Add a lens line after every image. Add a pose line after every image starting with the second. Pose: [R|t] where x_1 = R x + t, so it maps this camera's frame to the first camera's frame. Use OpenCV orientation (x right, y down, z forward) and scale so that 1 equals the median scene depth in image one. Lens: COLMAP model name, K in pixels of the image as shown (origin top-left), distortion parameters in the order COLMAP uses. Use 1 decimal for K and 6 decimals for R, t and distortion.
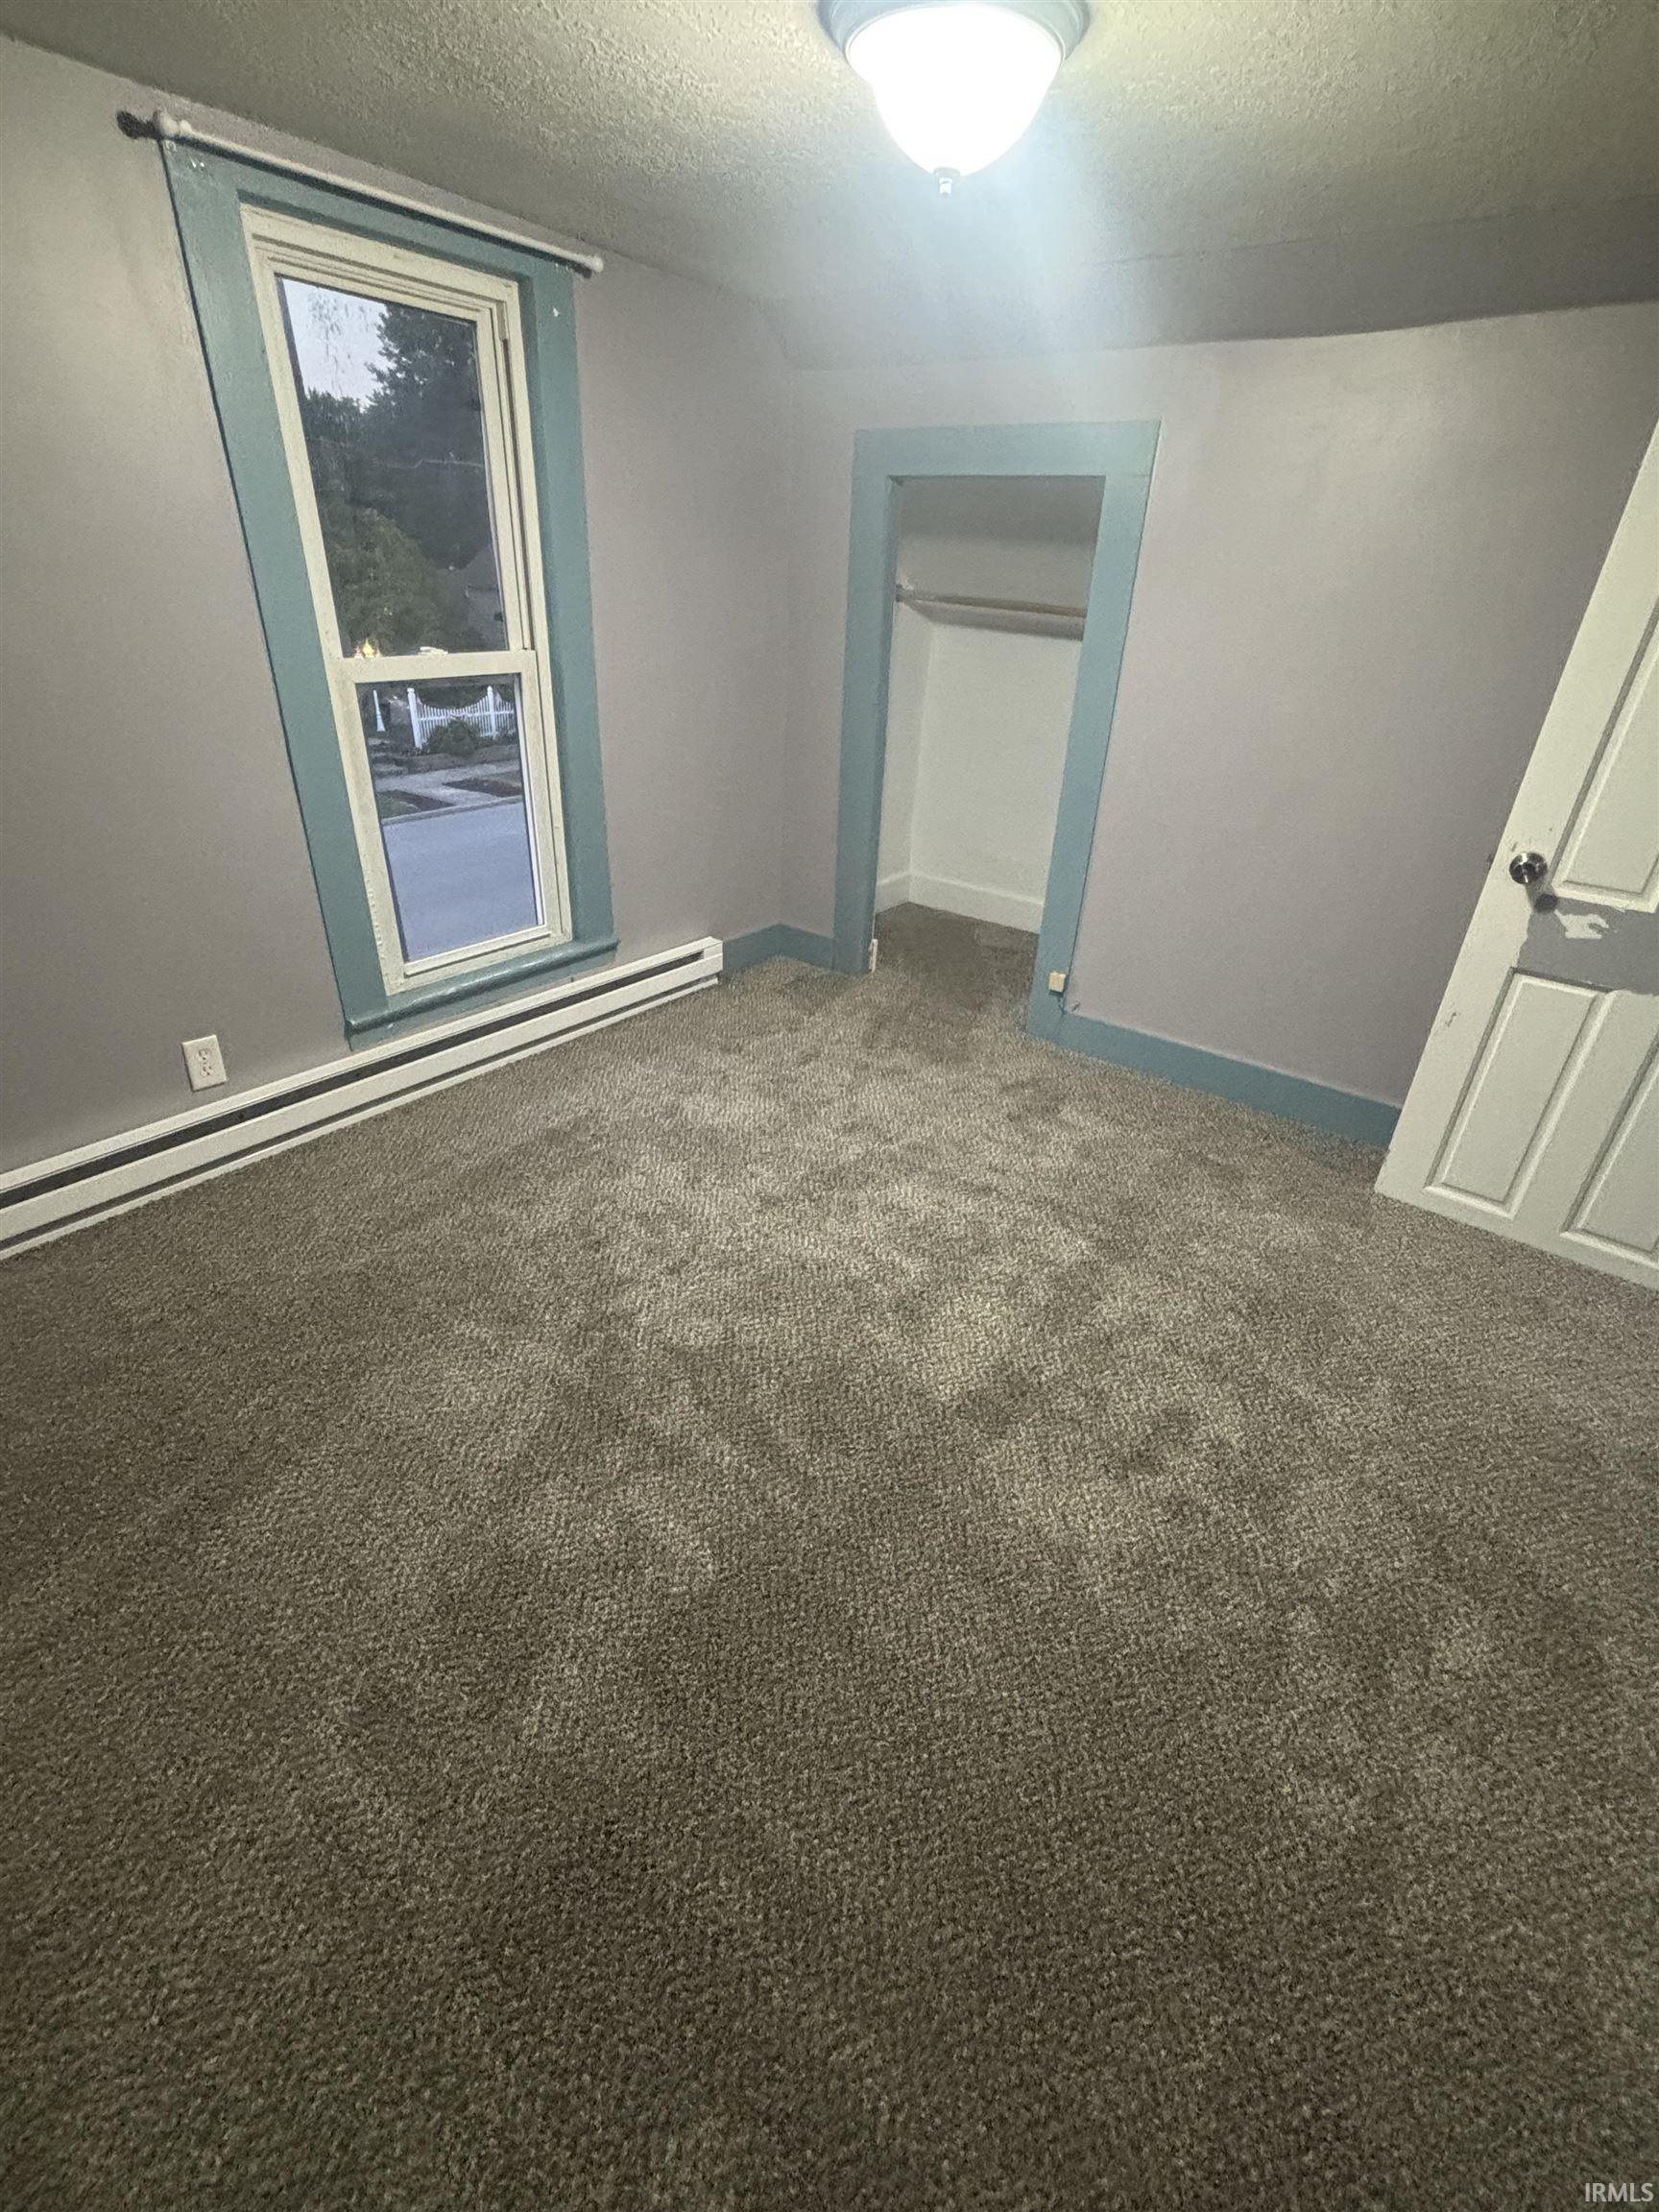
lens RADIAL K [[973.6, 0, 825.0], [0, 973.6, 1097.7], [0, 0, 1]] dist [-0.001829, -0.000773]
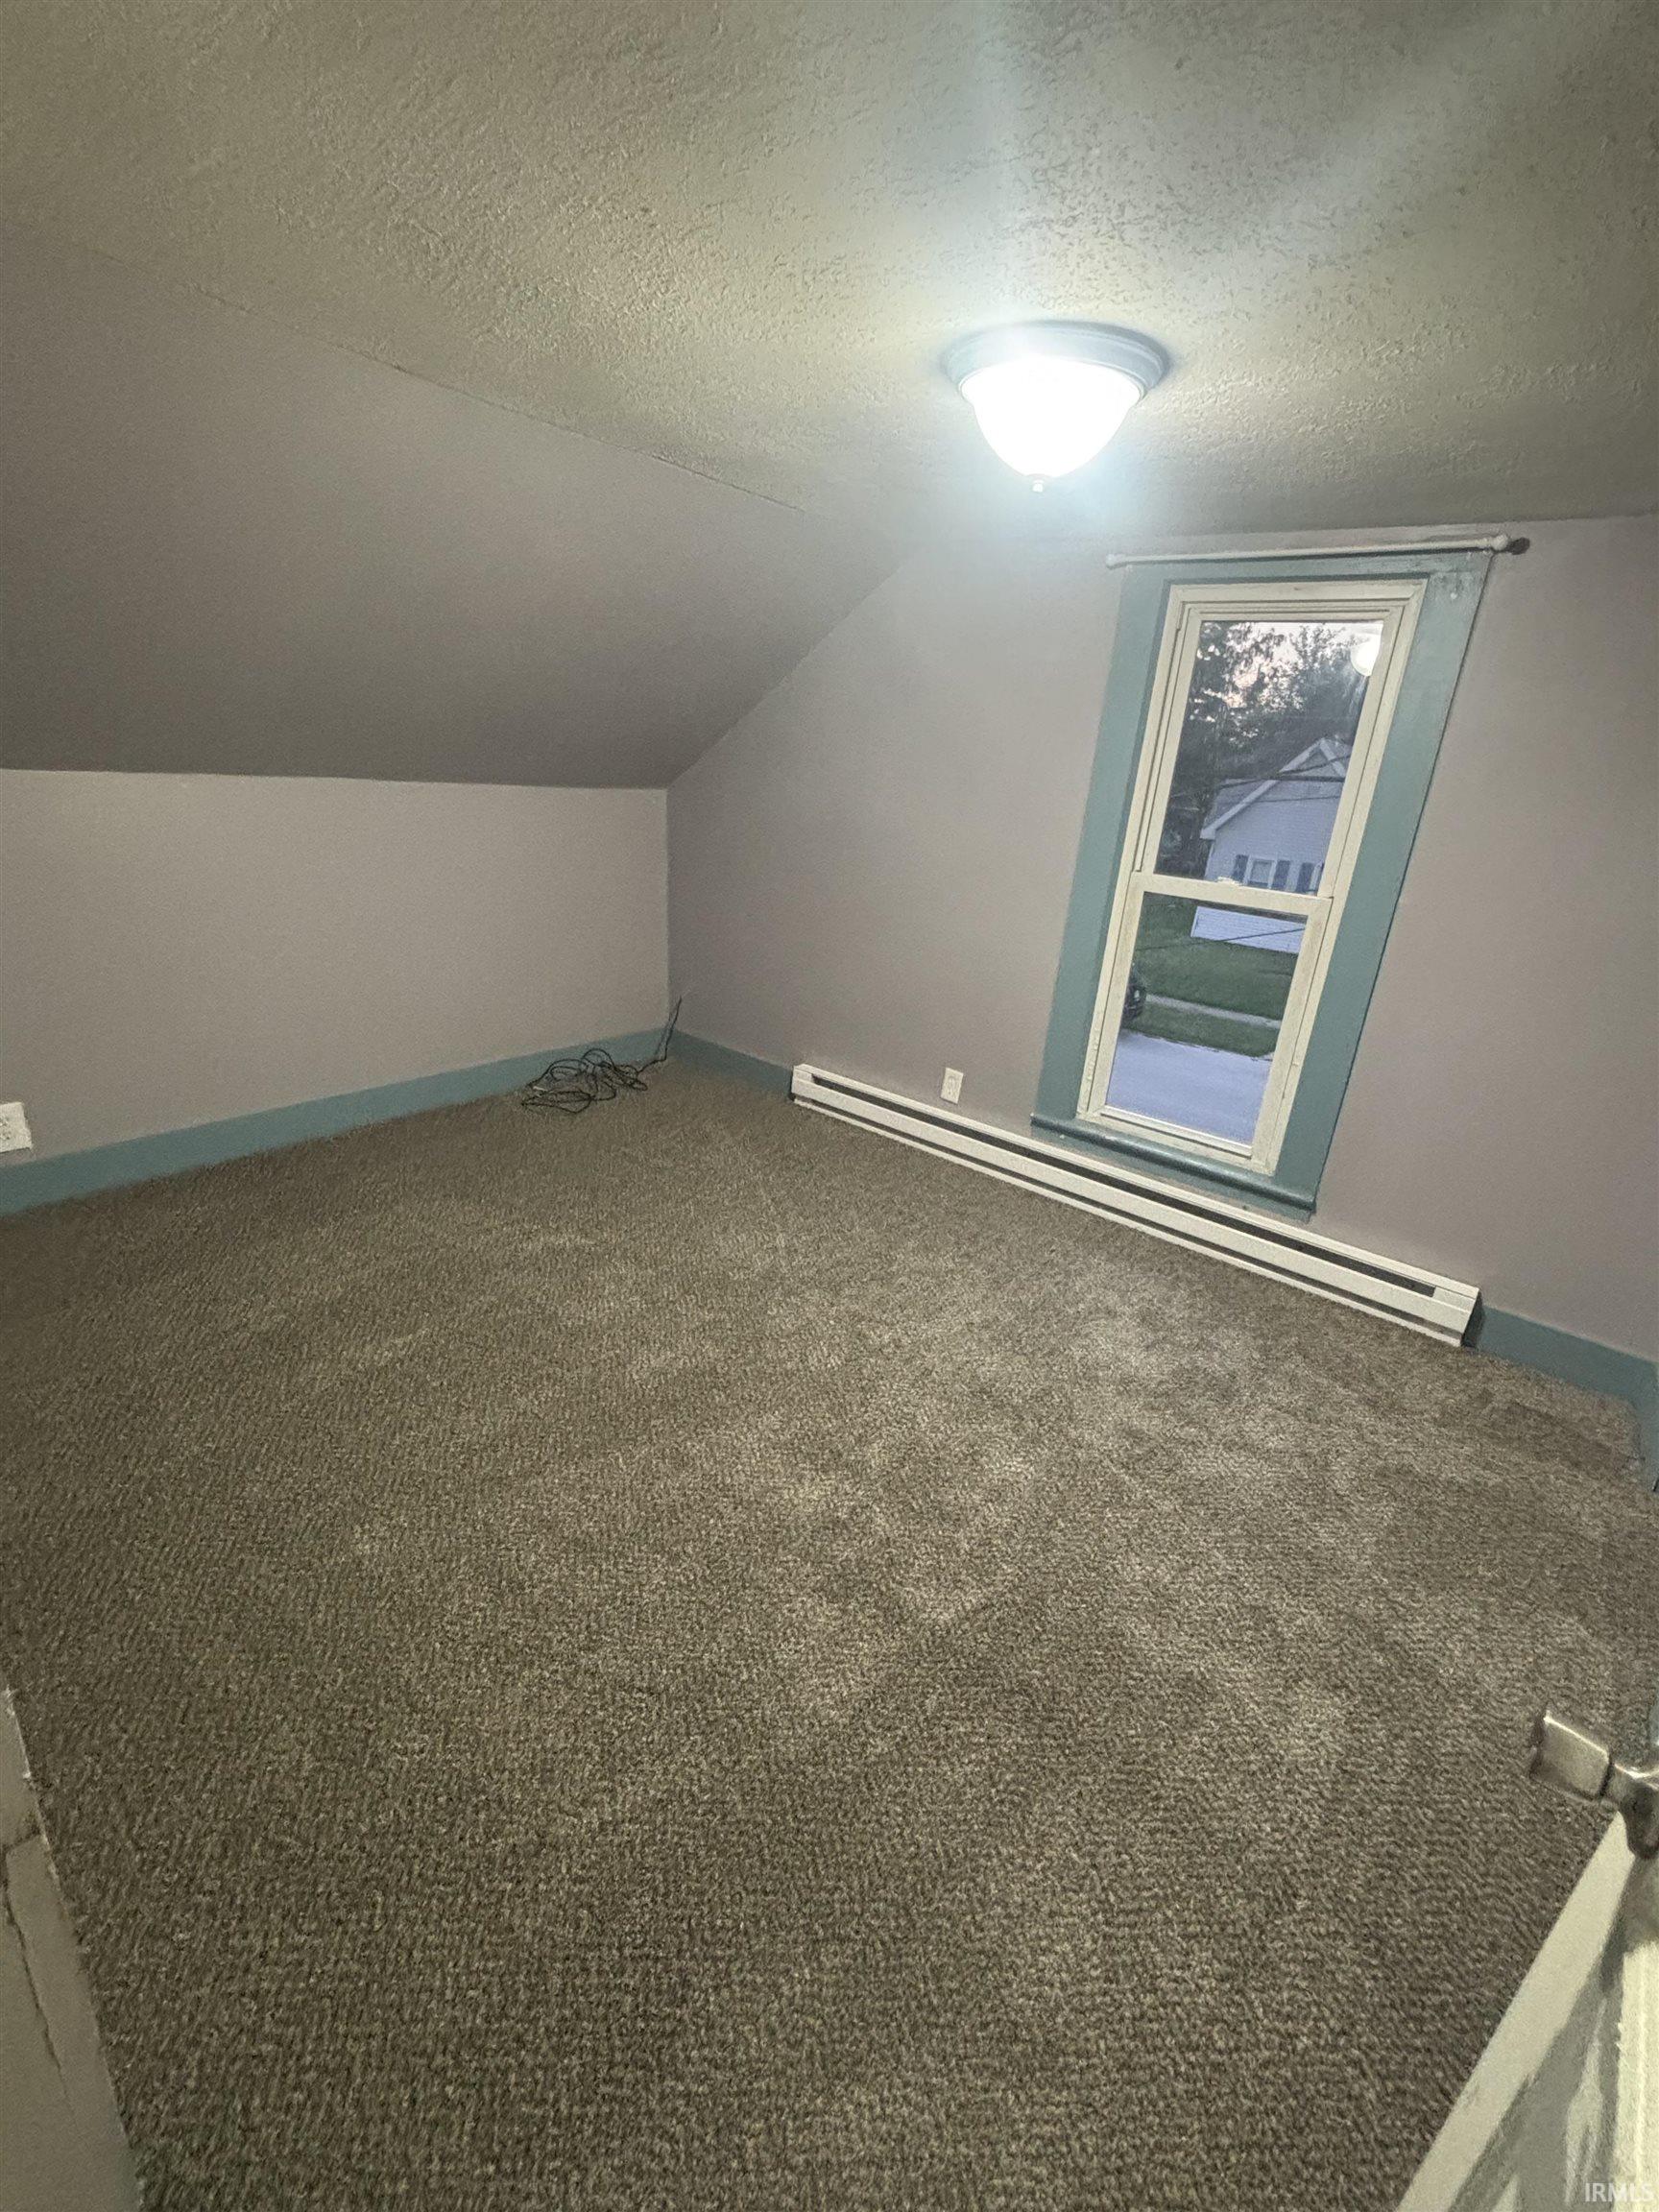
lens RADIAL K [[973.6, 0, 838.6], [0, 973.6, 1108.0], [0, 0, 1]] dist [-0.001829, -0.000773]
pose [[-0.029591, 0.300765, -0.953239, 0.740473], [-0.536066, 0.800137, 0.269099, -0.278628], [0.843657, 0.518962, 0.137553, 0.534206]]
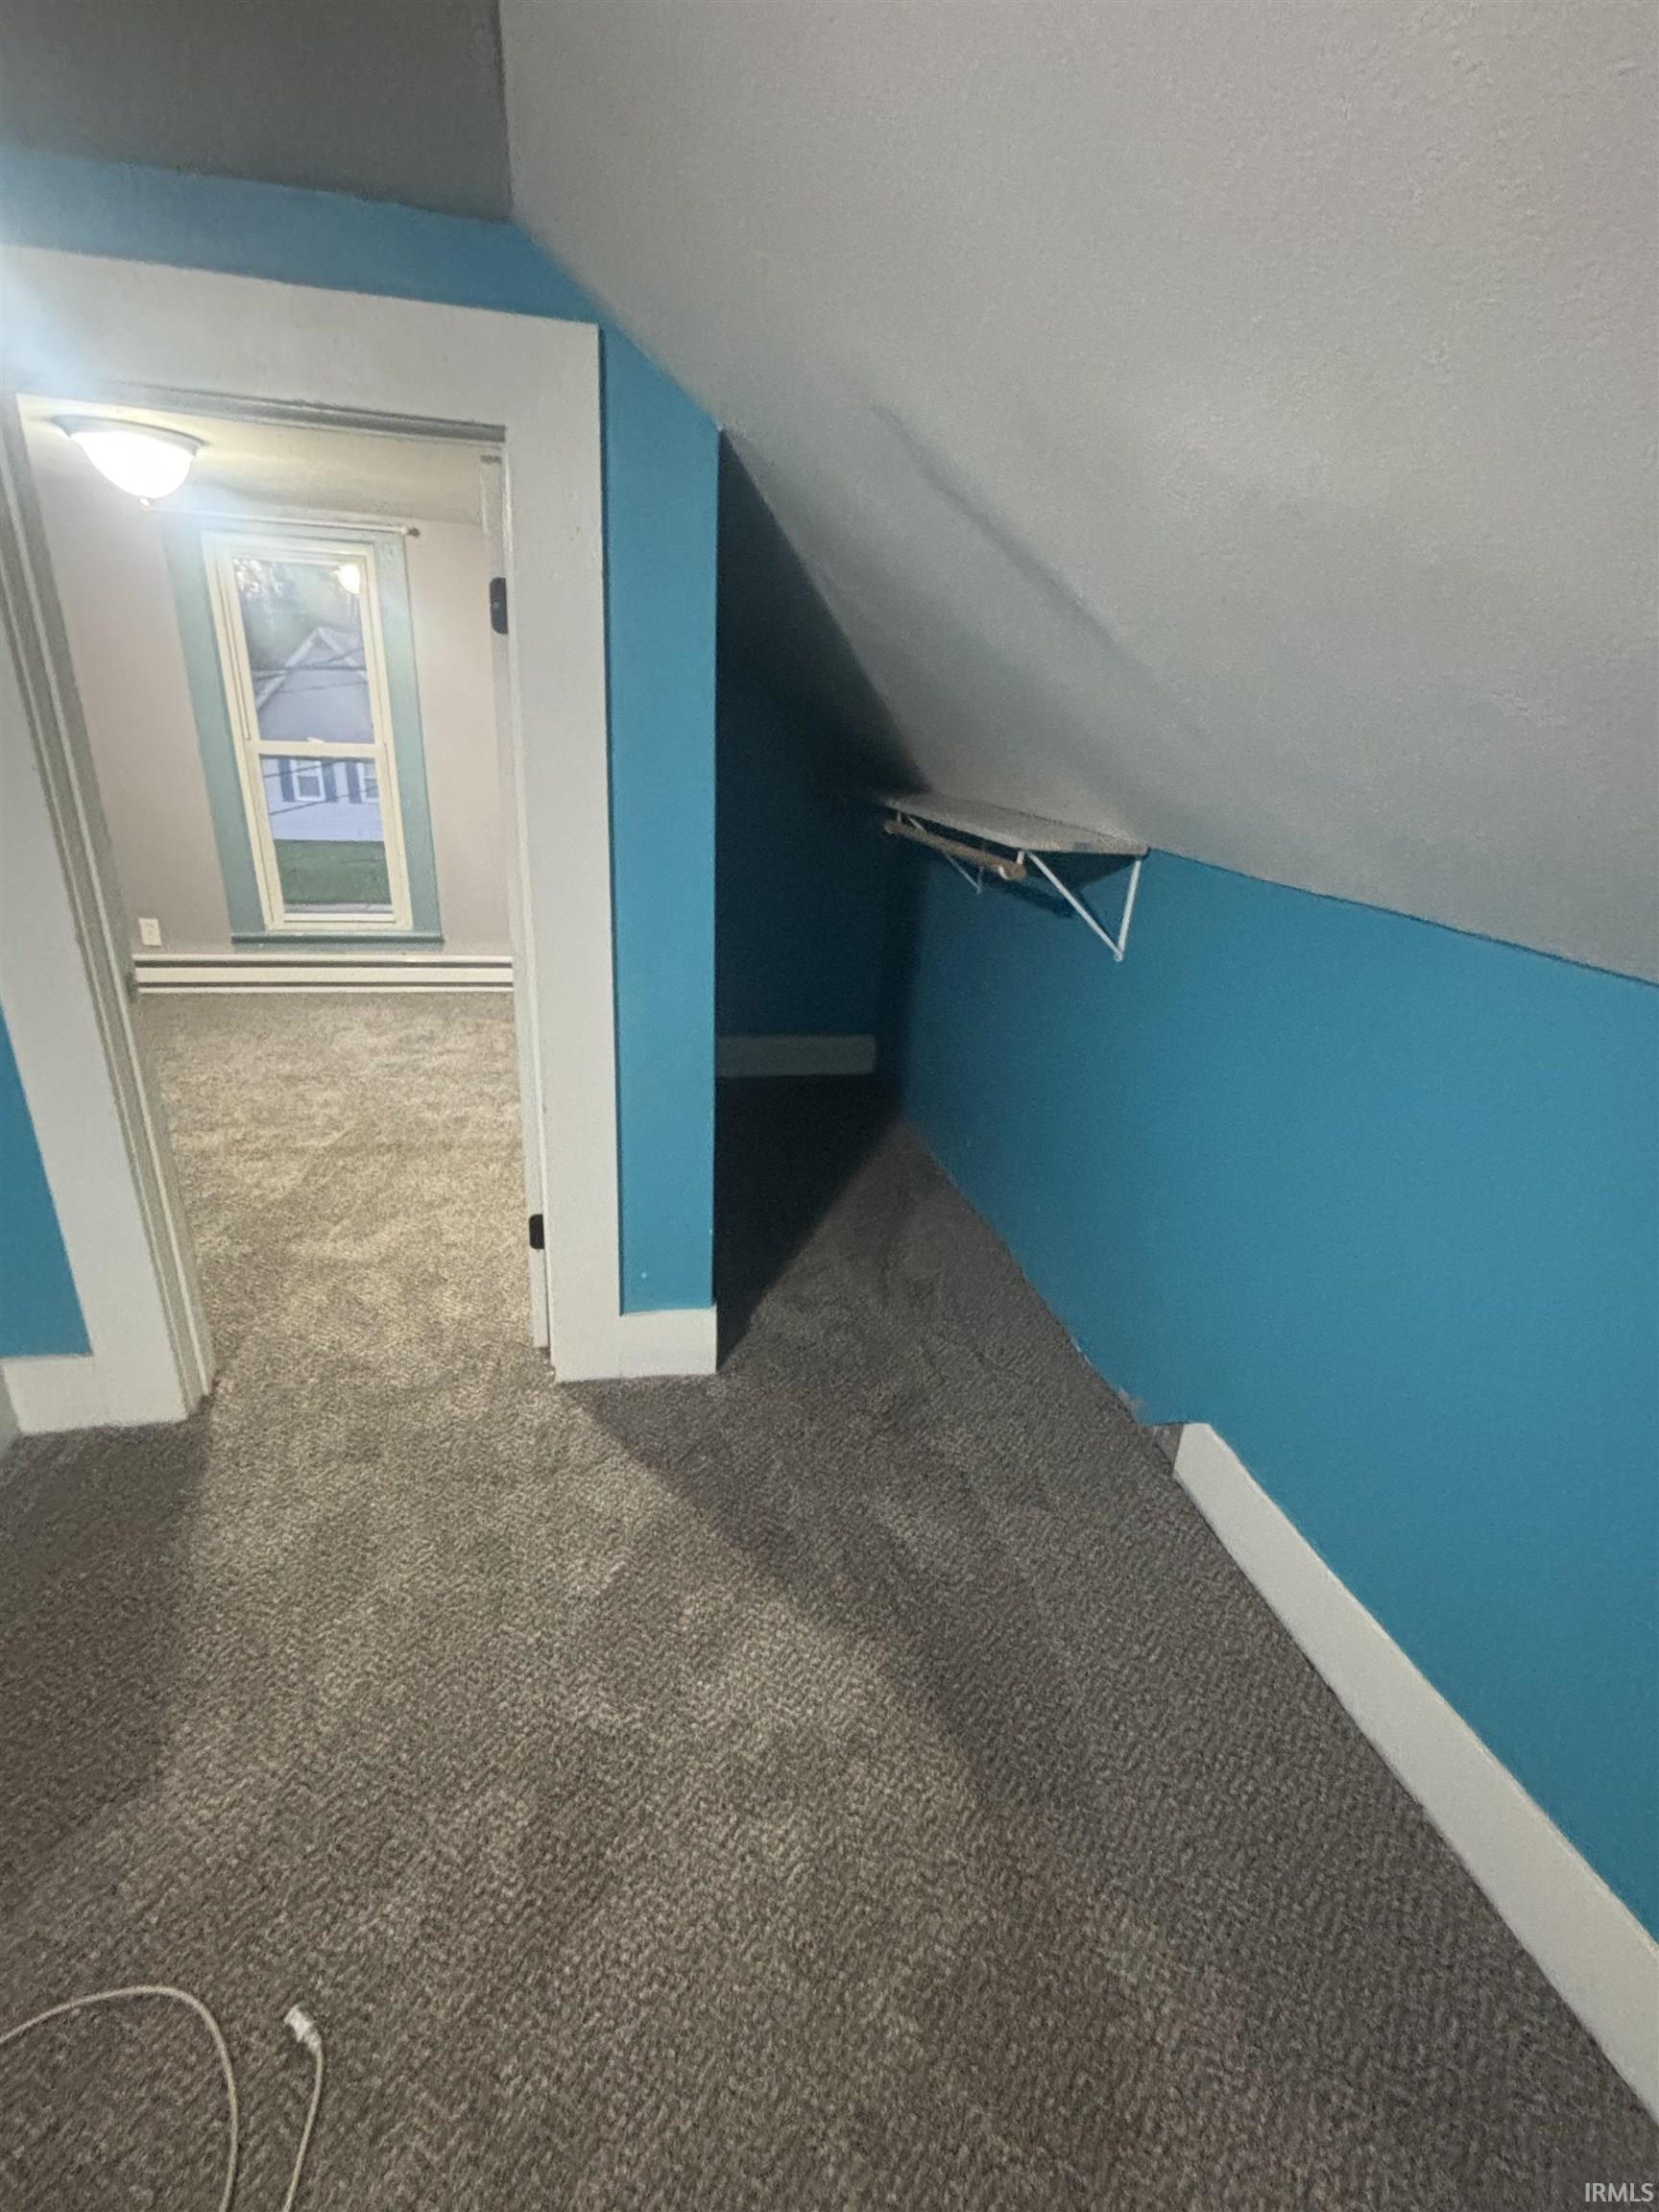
lens RADIAL K [[973.6, 0, 819.0], [0, 973.6, 1117.4], [0, 0, 1]] dist [-0.001829, -0.000773]
pose [[0.743449, 0.252915, -0.619127, 1.409196], [-0.326980, 0.945008, -0.006600, -0.092342], [0.583410, 0.207349, 0.785263, 0.262446]]
